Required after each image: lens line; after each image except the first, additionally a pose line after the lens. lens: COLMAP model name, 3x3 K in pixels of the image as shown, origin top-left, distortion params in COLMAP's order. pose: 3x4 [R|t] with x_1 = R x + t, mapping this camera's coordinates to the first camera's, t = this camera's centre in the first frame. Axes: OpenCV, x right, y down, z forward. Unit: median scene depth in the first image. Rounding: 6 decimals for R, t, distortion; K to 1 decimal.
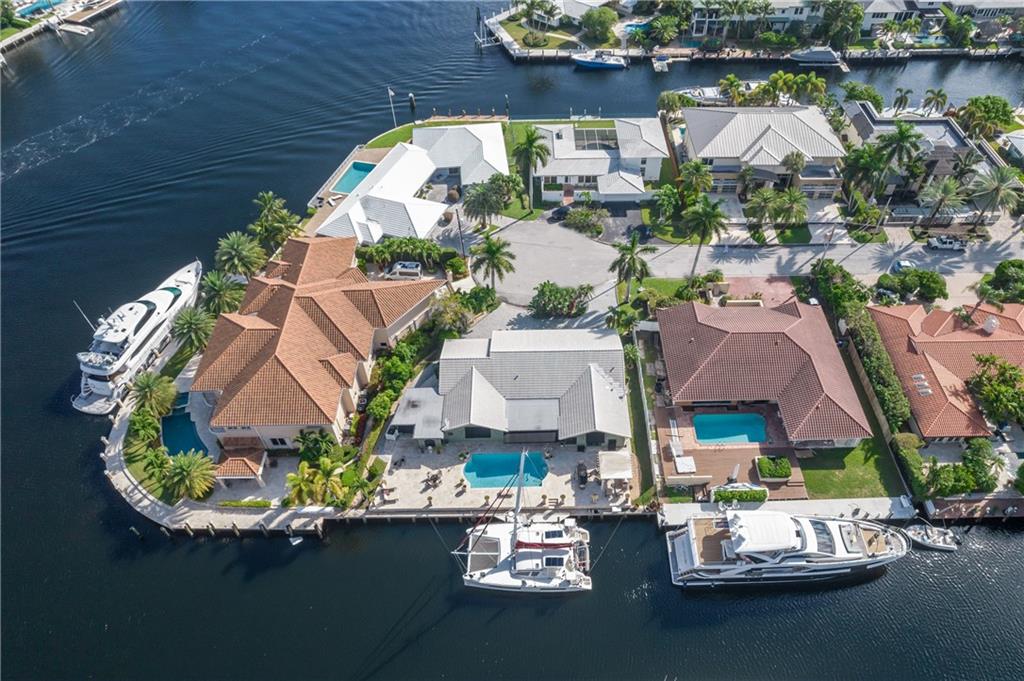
lens RADIAL K [[693.0, 0, 543.8], [0, 693.0, 358.6], [0, 0, 1]] dist [-0.061877, 0.053451]
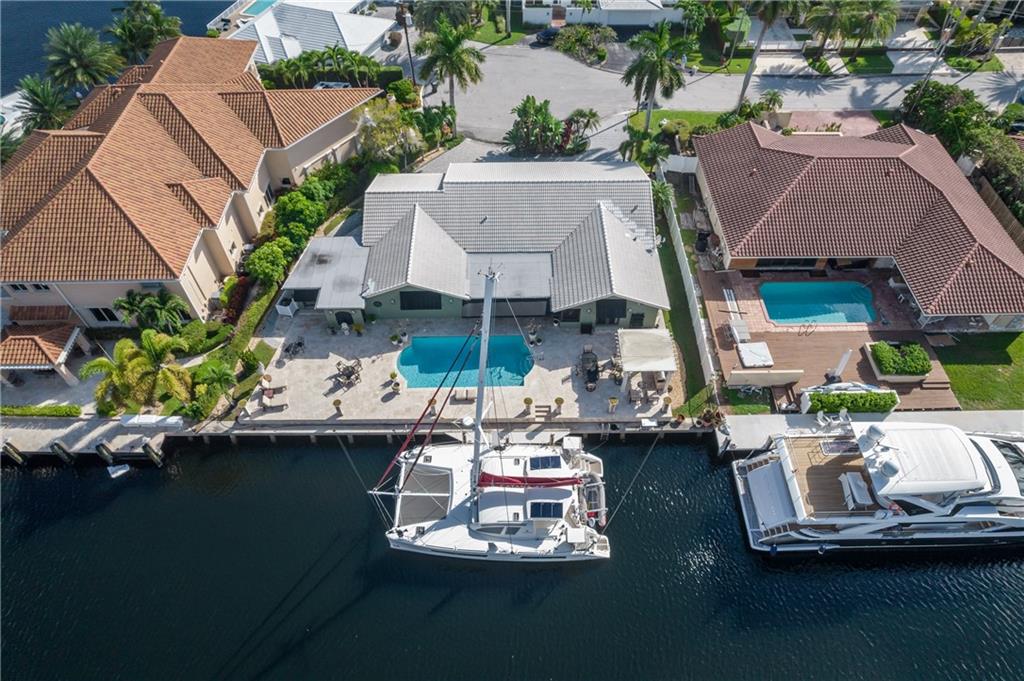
lens RADIAL K [[654.7, 0, 513.8], [0, 654.7, 338.9], [0, 0, 1]] dist [-0.075559, 0.069196]
pose [[0.999955, 0.005469, -0.007799, -0.007357], [-0.005148, 0.999164, 0.040554, 0.118061], [0.008014, -0.040512, 0.999147, 0.419350]]
